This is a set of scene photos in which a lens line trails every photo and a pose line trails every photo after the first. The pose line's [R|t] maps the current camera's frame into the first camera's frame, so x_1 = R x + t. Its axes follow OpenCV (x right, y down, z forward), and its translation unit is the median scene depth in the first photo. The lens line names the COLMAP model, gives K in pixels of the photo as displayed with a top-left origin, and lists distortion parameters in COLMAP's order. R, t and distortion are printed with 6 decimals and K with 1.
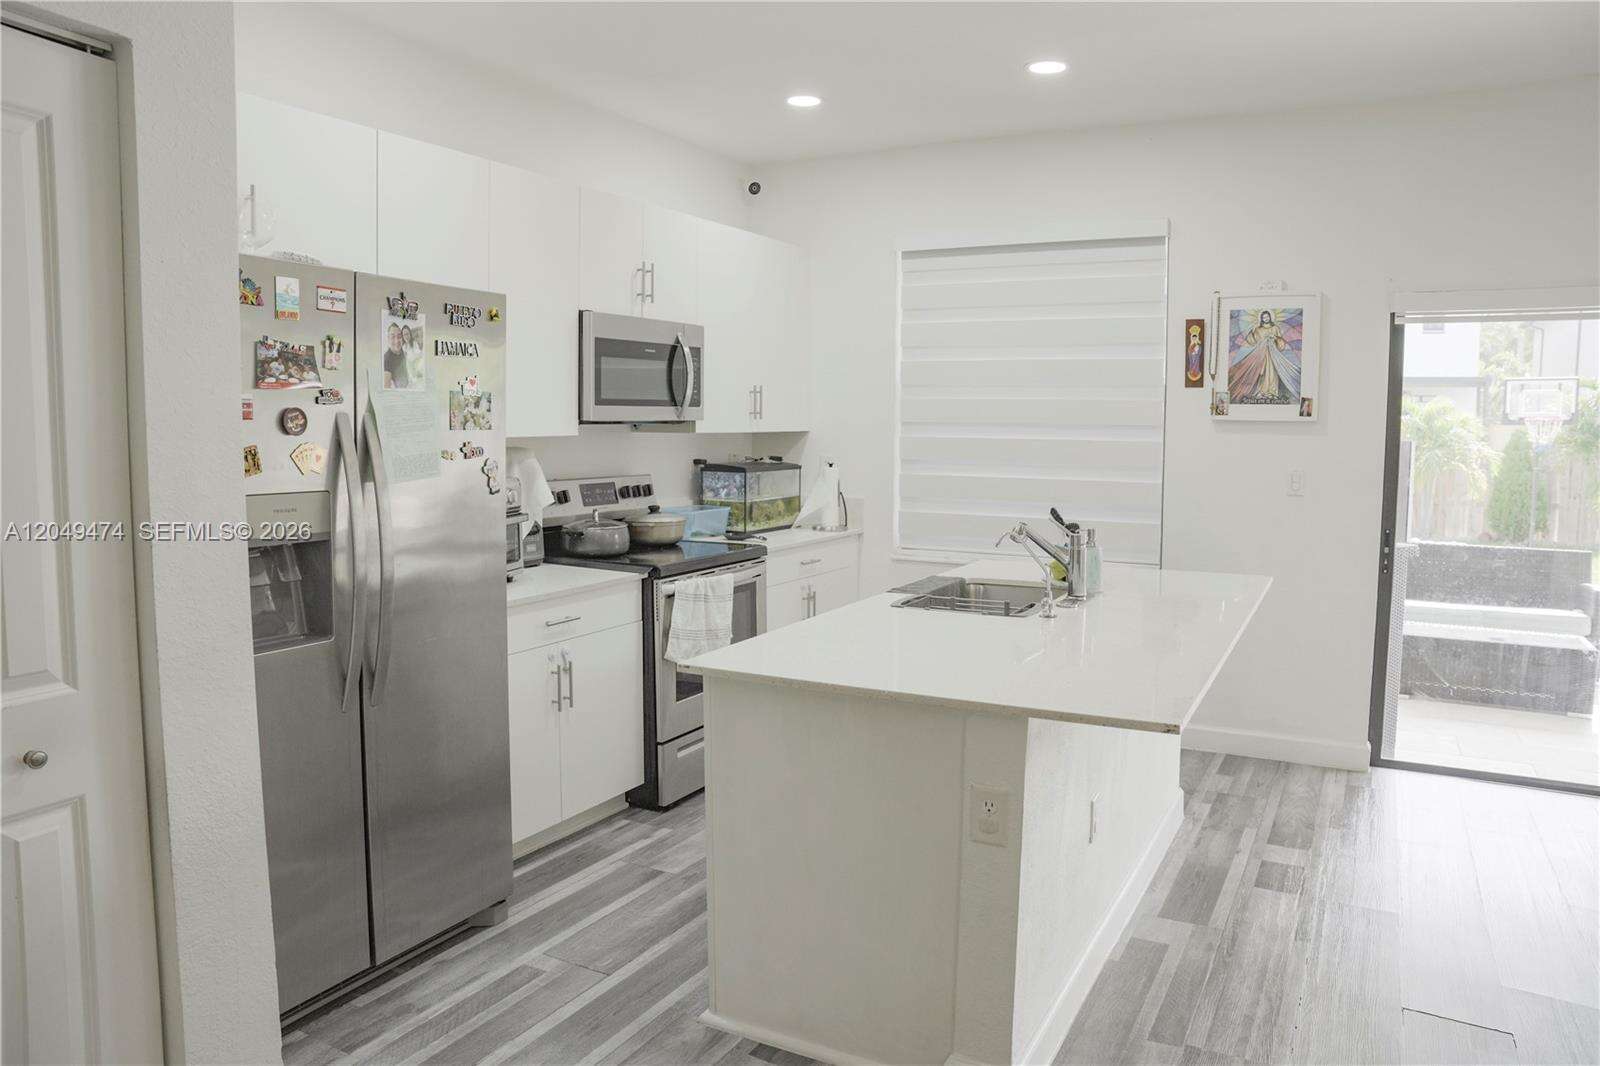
lens RADIAL K [[1086.3, 0, 800.0], [0, 1086.3, 533.0], [0, 0, 1]] dist [-0.185135, 0.119481]
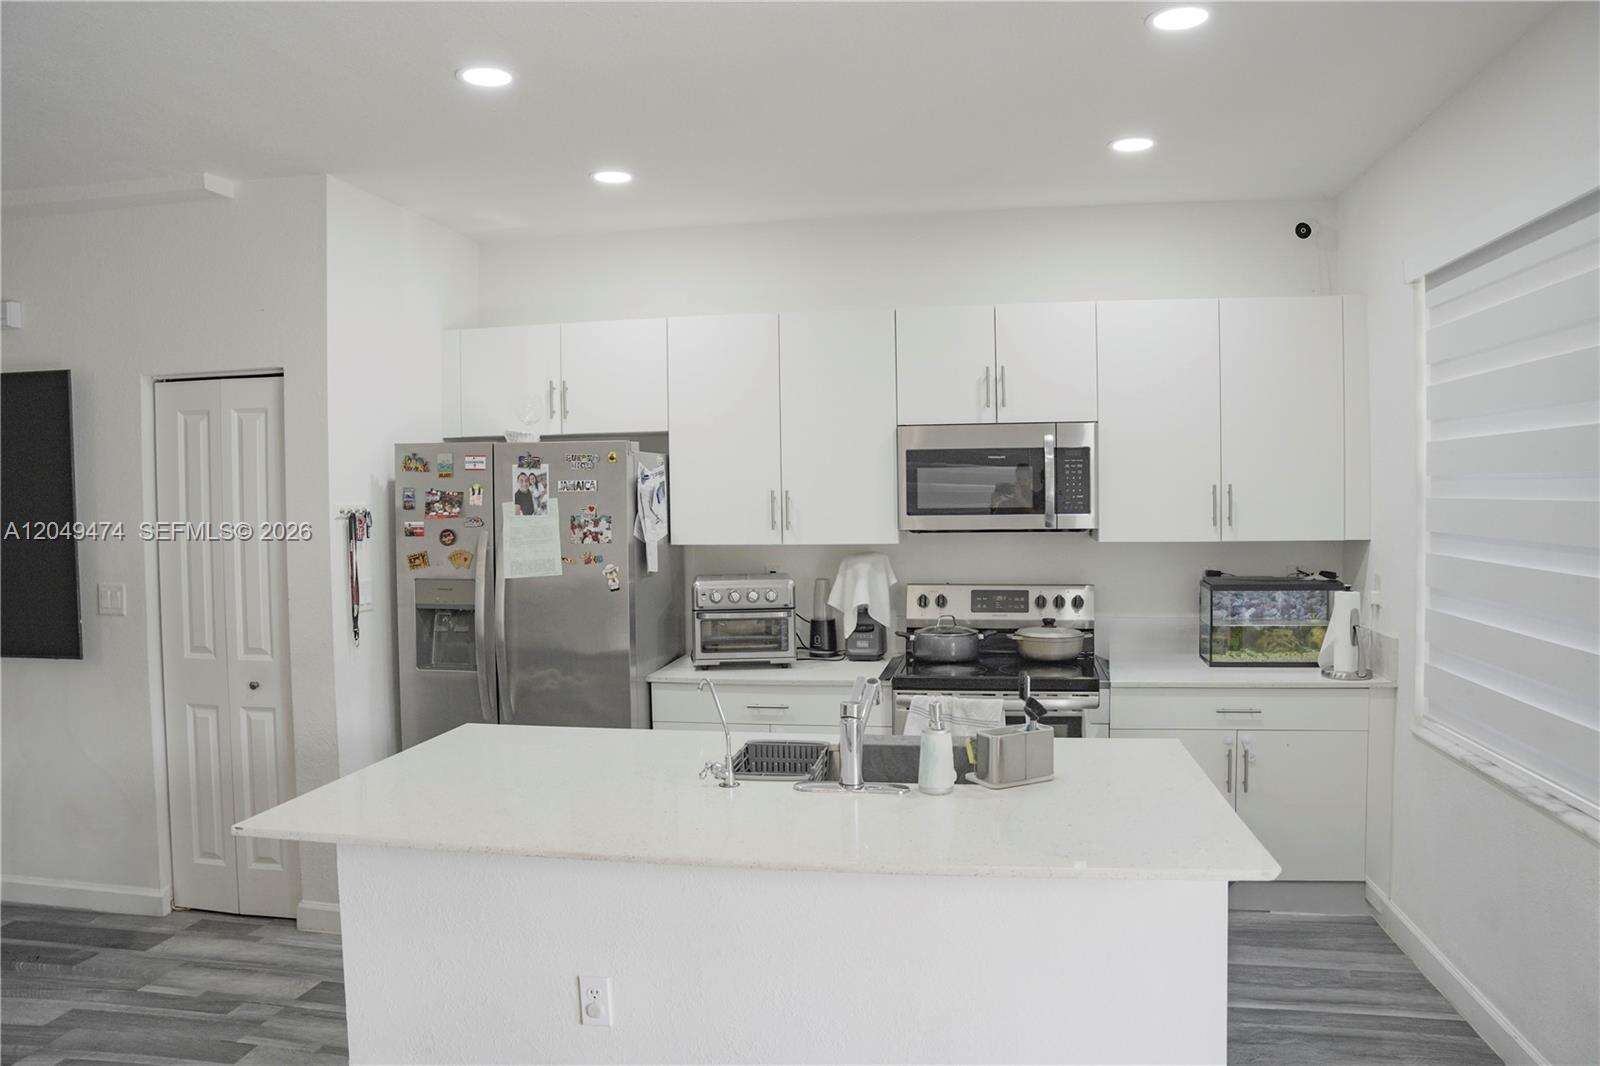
lens RADIAL K [[1086.3, 0, 800.0], [0, 1086.3, 533.0], [0, 0, 1]] dist [-0.185135, 0.119481]
pose [[0.319866, 0.022261, -0.947201, 1.098523], [-0.082941, 0.996544, -0.004589, -0.125879], [0.943825, 0.080030, 0.320607, 0.808380]]
